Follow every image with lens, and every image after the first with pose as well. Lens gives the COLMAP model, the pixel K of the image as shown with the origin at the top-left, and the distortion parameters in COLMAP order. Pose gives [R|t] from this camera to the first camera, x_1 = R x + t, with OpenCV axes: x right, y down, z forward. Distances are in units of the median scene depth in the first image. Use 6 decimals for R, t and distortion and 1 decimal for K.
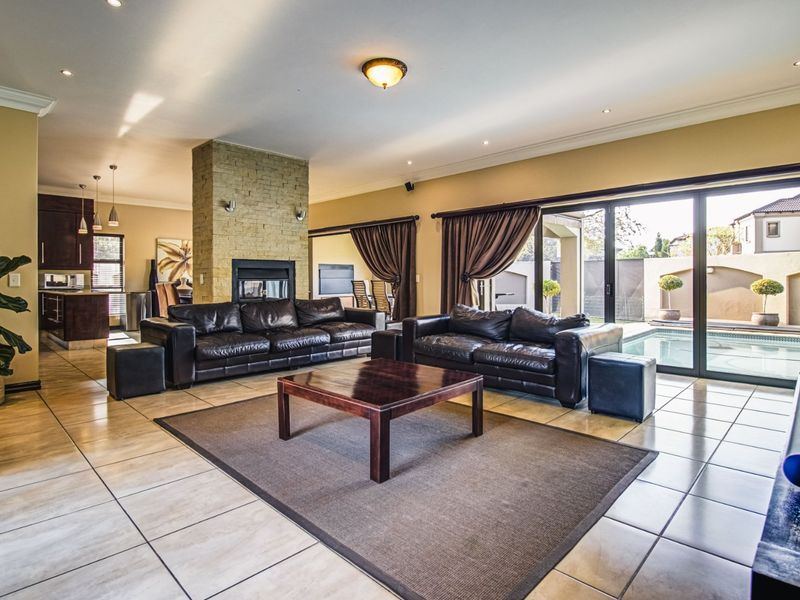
lens RADIAL K [[440.0, 0, 399.7], [0, 440.0, 280.5], [0, 0, 1]] dist [-0.003808, -0.001388]
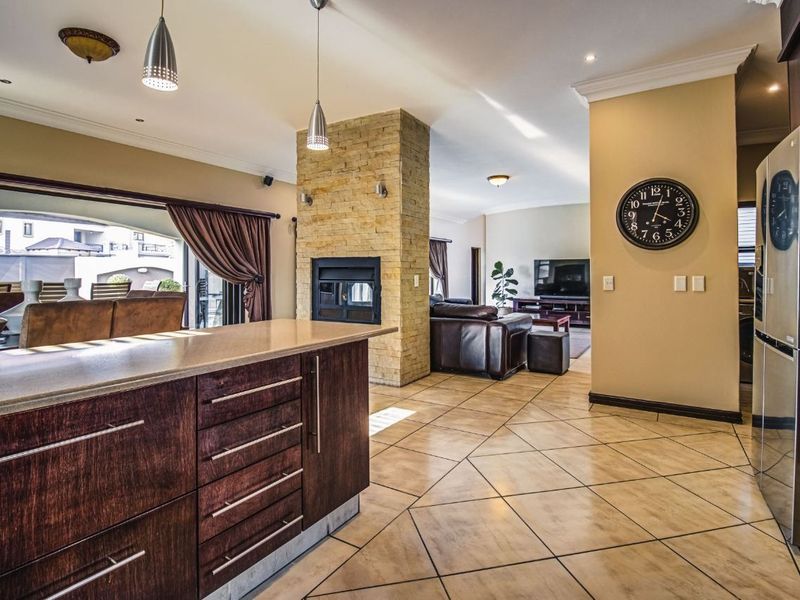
lens RADIAL K [[433.7, 0, 413.8], [0, 433.7, 270.5], [0, 0, 1]] dist [-0.000051, -0.015108]
pose [[-0.232189, 0.011088, 0.972607, -1.068048], [0.005177, 0.999935, -0.010163, -0.012596], [-0.972657, 0.002675, -0.232232, 1.033245]]
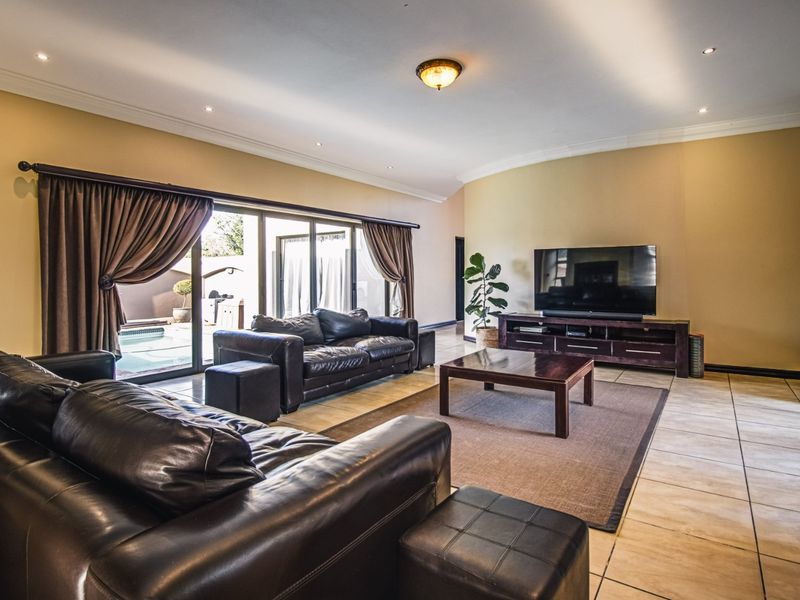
lens RADIAL K [[440.0, 0, 399.7], [0, 440.0, 280.5], [0, 0, 1]] dist [-0.003808, -0.001388]
pose [[-0.159950, -0.011407, 0.987059, -0.552047], [0.009386, 0.999870, 0.013076, -0.014103], [-0.987080, 0.011356, -0.159823, 0.696271]]
